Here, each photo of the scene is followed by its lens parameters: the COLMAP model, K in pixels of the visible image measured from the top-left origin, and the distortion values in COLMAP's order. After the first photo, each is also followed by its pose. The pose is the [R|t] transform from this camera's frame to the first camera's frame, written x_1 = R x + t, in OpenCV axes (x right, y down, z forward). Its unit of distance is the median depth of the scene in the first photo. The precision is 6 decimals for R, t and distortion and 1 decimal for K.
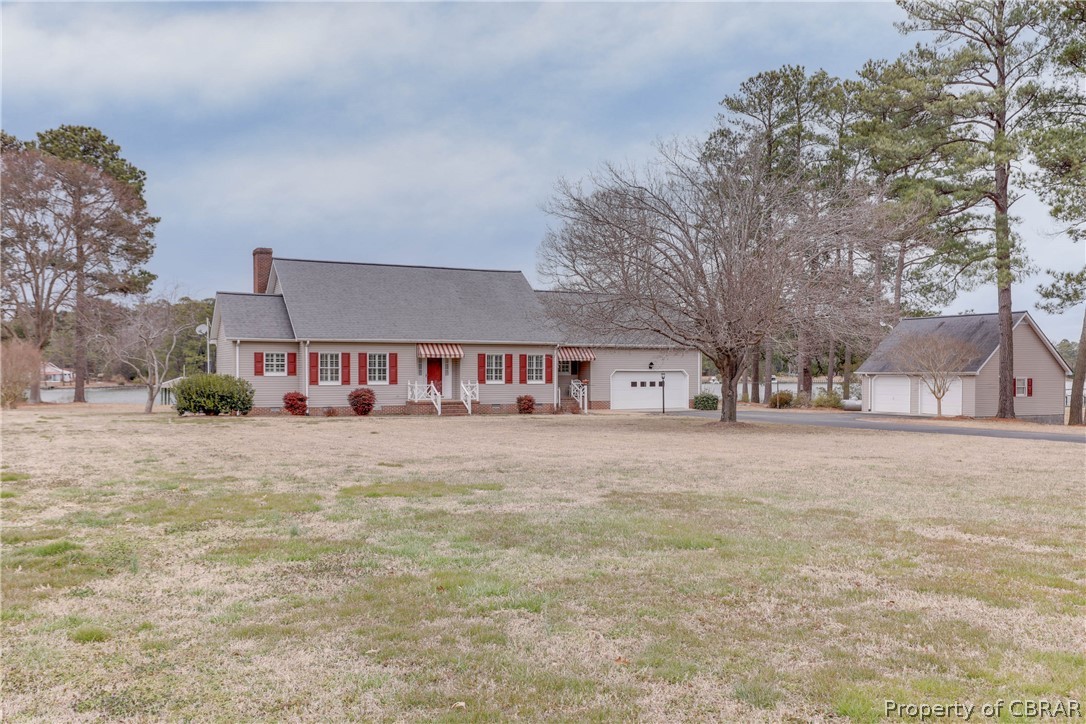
lens RADIAL K [[963.8, 0, 543.0], [0, 963.8, 362.0], [0, 0, 1]] dist [-0.000413, 0.000314]
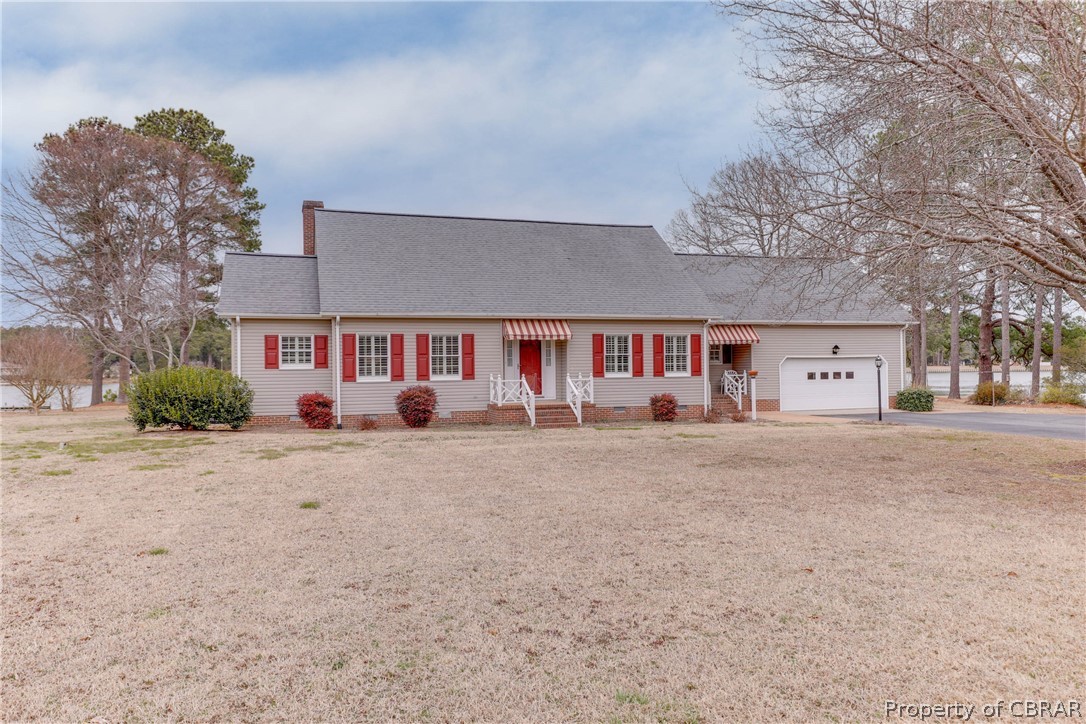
lens RADIAL K [[805.9, 0, 543.0], [0, 805.9, 362.0], [0, 0, 1]] dist [0.003760, 0.000697]
pose [[0.988952, -0.011207, -0.147809, -0.018350], [0.012239, 0.999907, 0.006077, 0.007781], [0.147727, -0.007819, 0.988997, 0.440234]]
